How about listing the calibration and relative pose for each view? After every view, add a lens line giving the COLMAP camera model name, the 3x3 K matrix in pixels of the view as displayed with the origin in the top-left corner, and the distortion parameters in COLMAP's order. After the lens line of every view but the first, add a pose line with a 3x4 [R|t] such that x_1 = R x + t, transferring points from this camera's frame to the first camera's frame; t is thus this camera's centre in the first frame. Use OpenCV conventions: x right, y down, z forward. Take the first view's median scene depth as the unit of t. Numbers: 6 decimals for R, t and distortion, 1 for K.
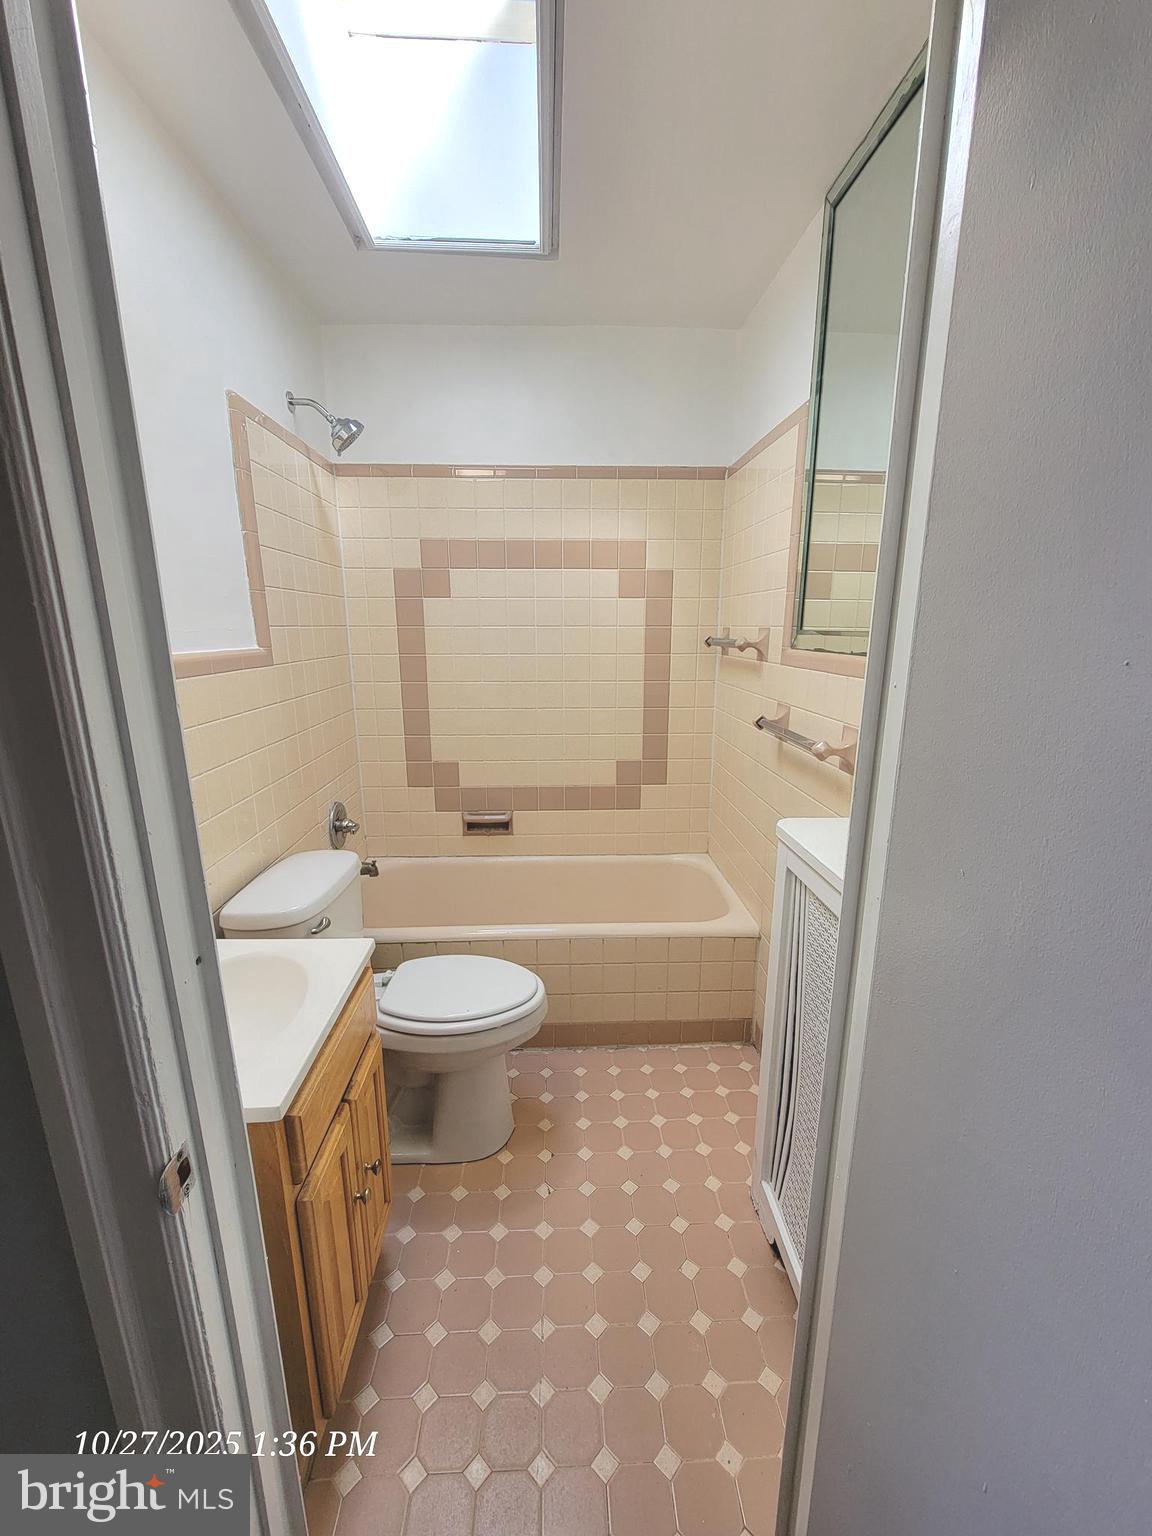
lens RADIAL K [[625.4, 0, 582.1], [0, 625.4, 772.7], [0, 0, 1]] dist [-0.010023, 0.004976]
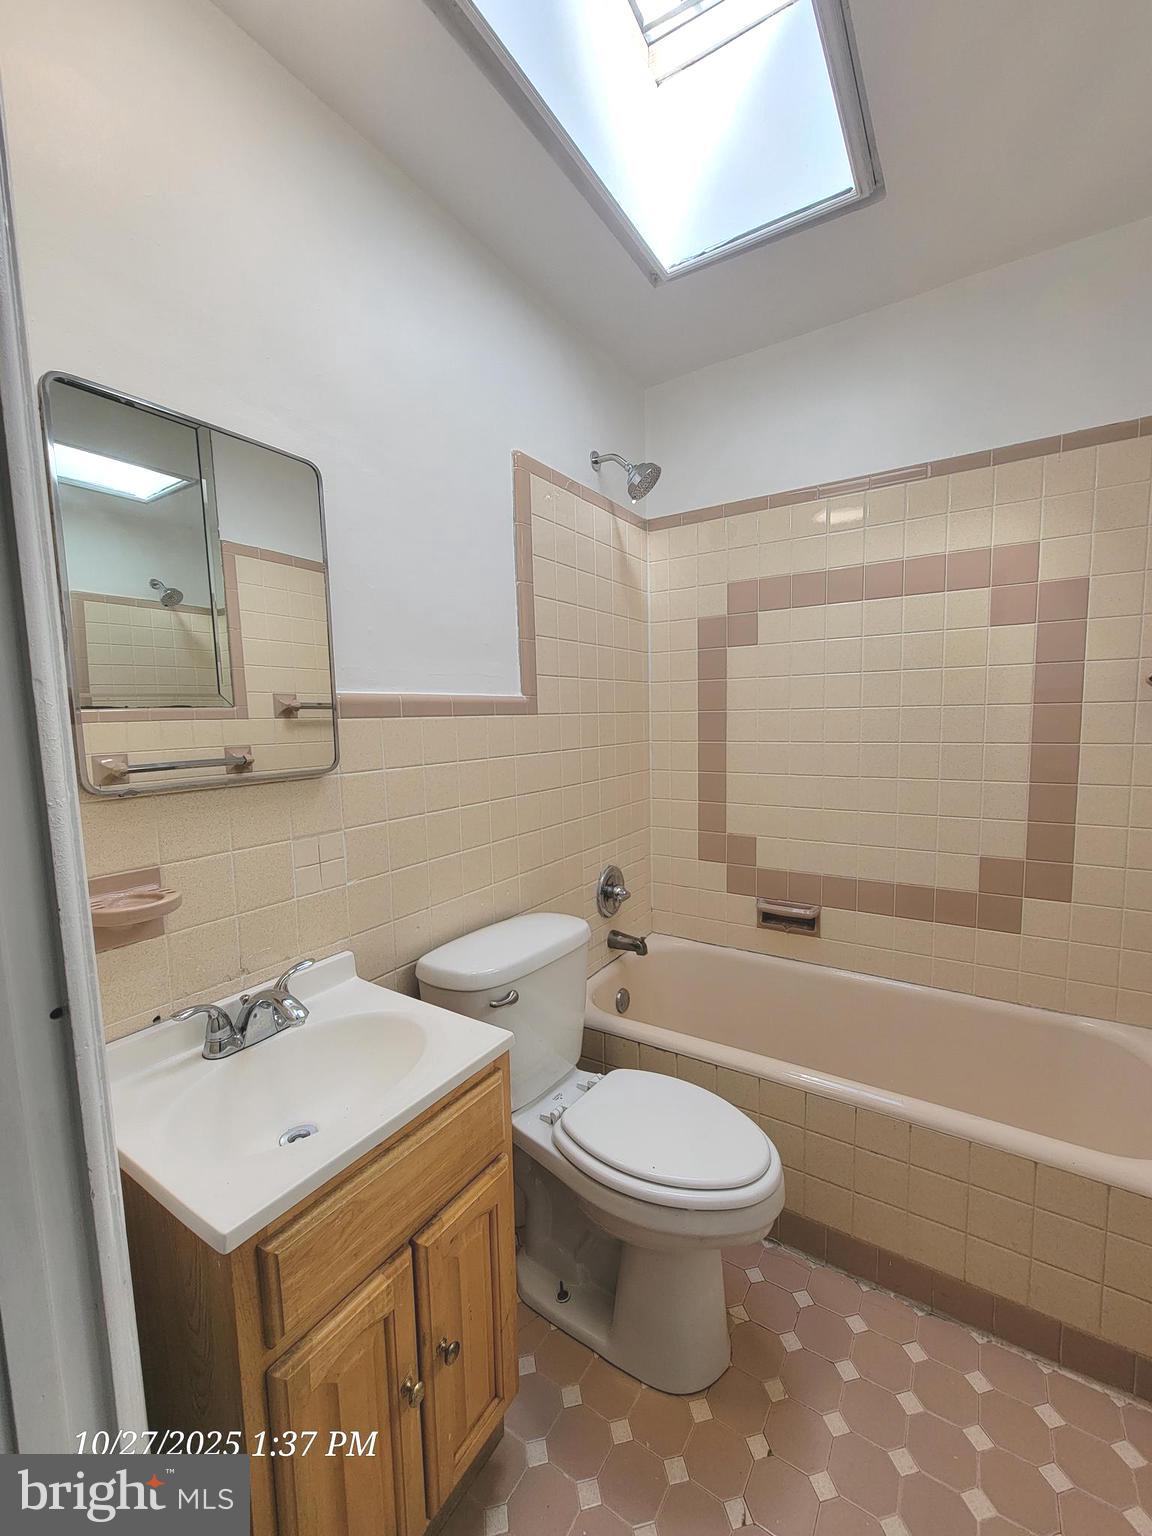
lens RADIAL K [[625.4, 0, 582.1], [0, 625.4, 772.7], [0, 0, 1]] dist [-0.010023, 0.004976]
pose [[0.817606, 0.037737, -0.574540, 0.100798], [-0.111053, 0.989449, -0.093045, 0.001931], [0.564967, 0.139878, 0.813171, 0.202378]]
